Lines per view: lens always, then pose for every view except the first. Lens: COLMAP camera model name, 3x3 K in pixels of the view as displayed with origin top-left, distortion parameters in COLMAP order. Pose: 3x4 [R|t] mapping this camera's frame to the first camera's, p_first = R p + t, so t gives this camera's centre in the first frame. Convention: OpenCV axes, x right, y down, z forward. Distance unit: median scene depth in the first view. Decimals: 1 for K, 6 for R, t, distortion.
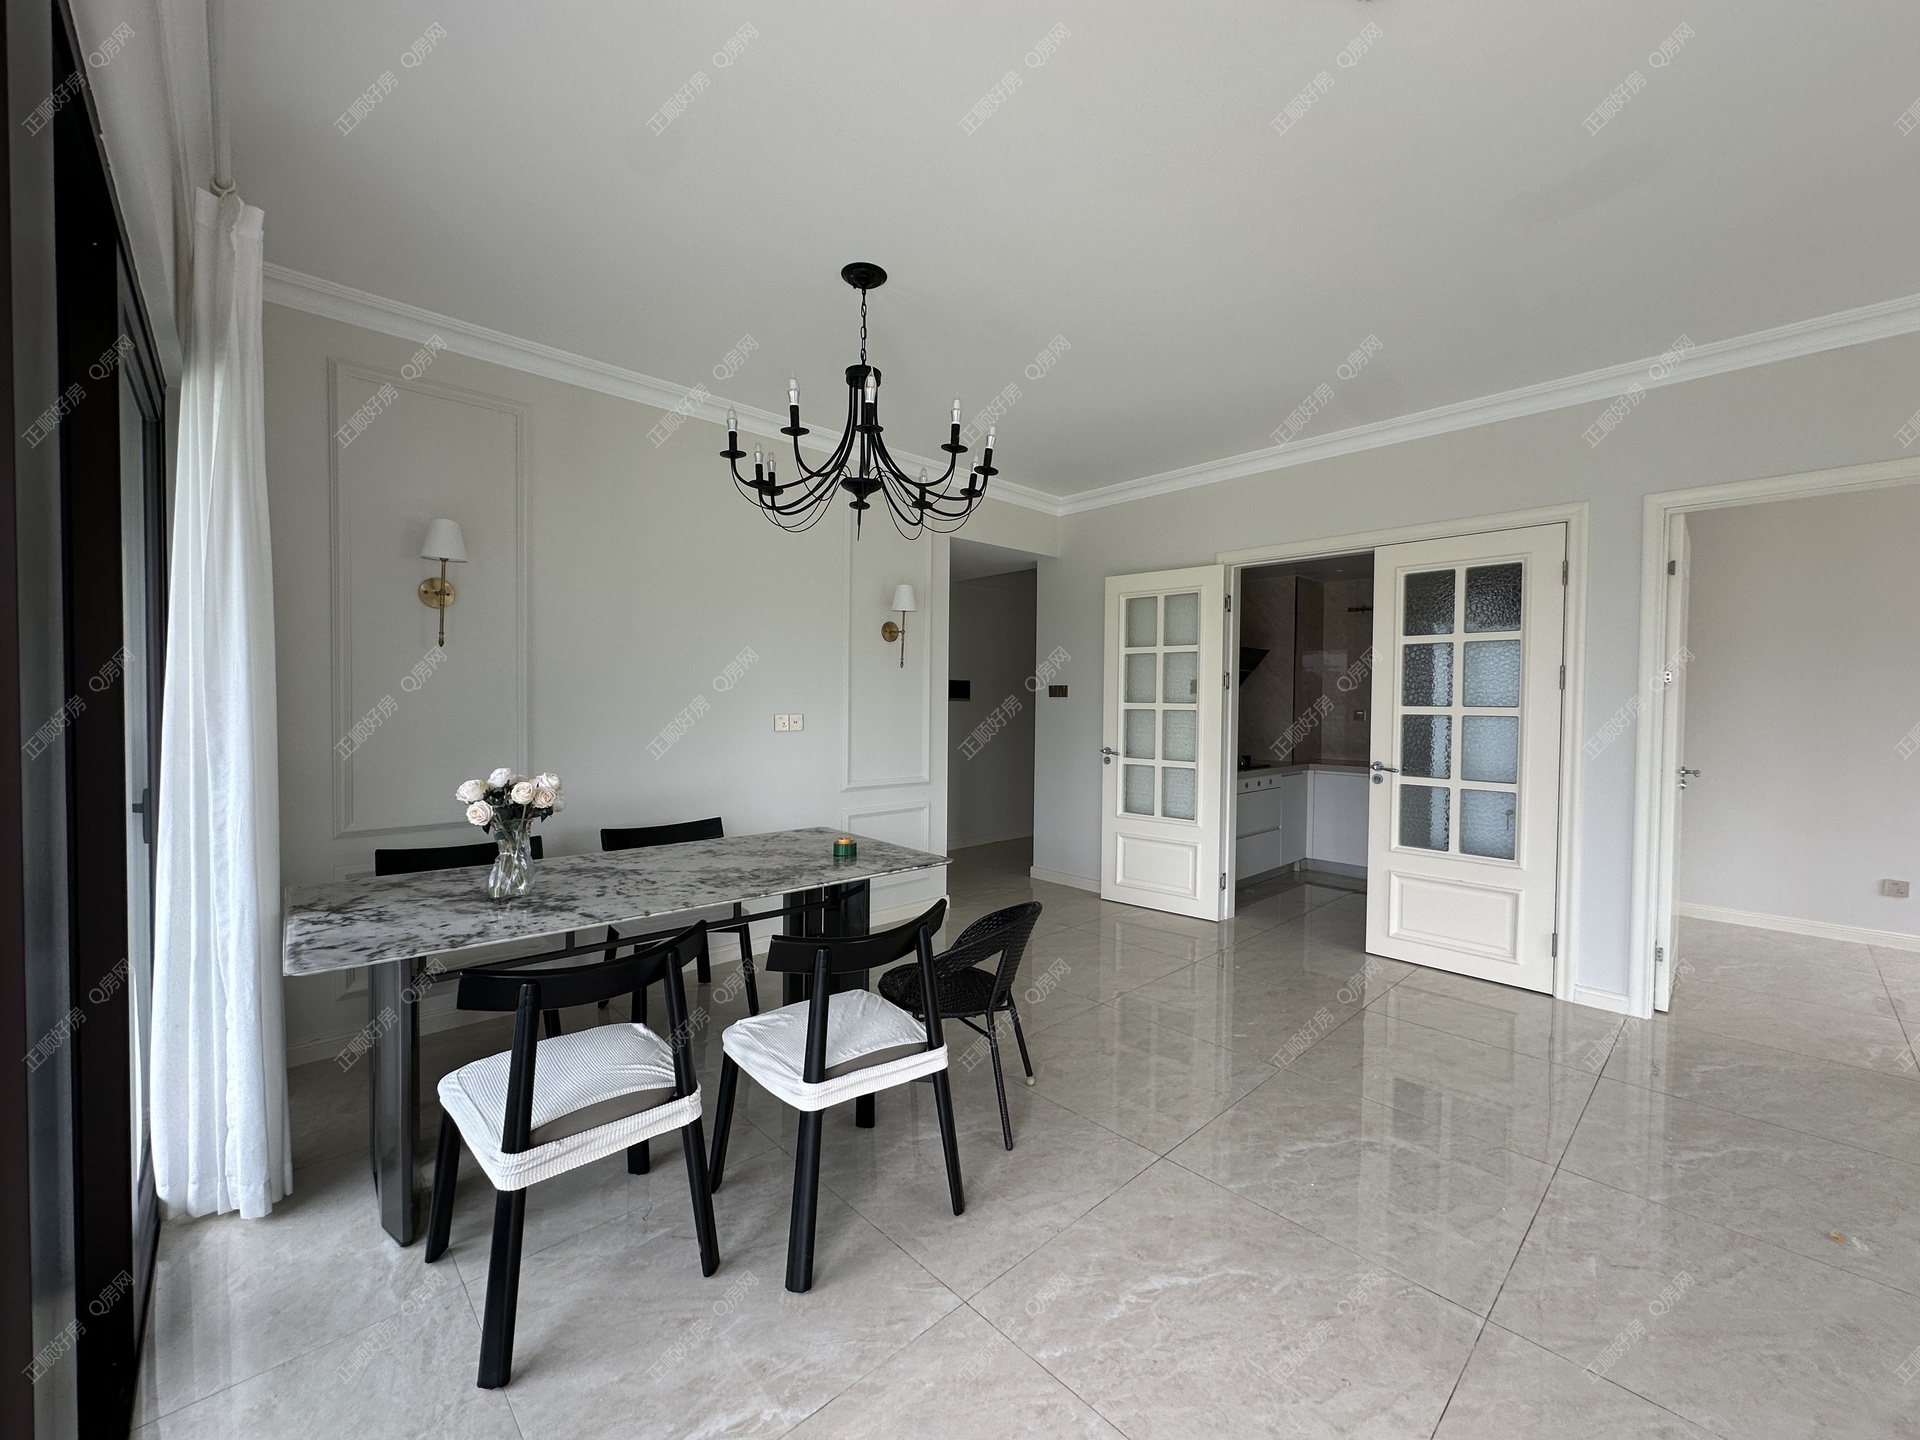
lens RADIAL K [[763.8, 0, 960.0], [0, 763.8, 720.0], [0, 0, 1]] dist [0.000327, 0.000403]
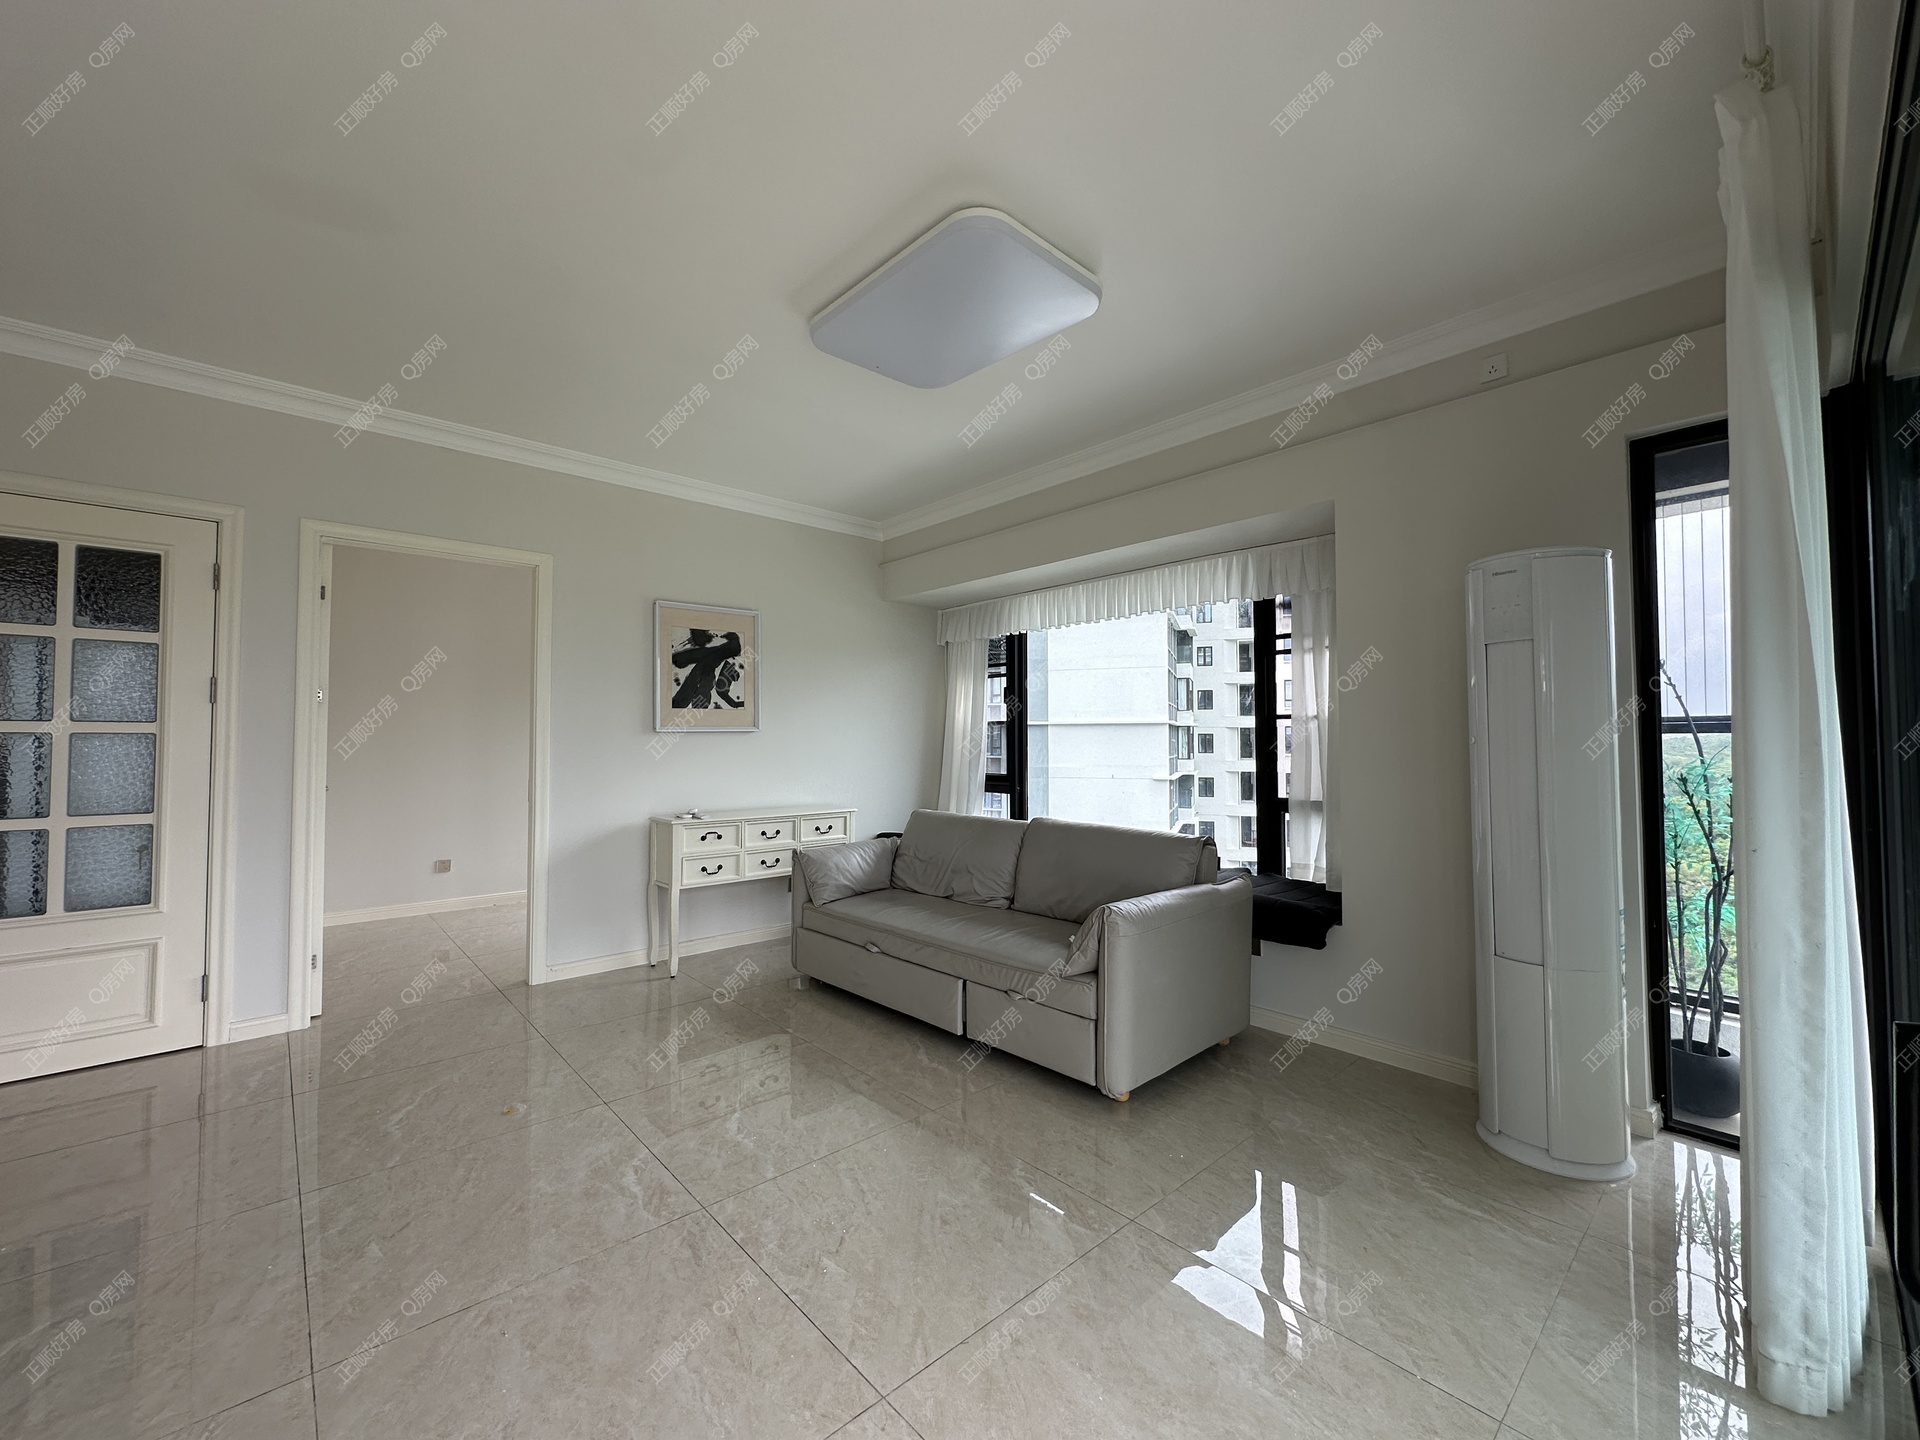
lens RADIAL K [[763.8, 0, 960.0], [0, 763.8, 720.0], [0, 0, 1]] dist [0.000327, 0.000403]
pose [[0.023552, 0.018564, 0.999550, -0.103886], [0.024342, 0.999521, -0.019137, 0.019336], [-0.999426, 0.024781, 0.023089, 0.088346]]
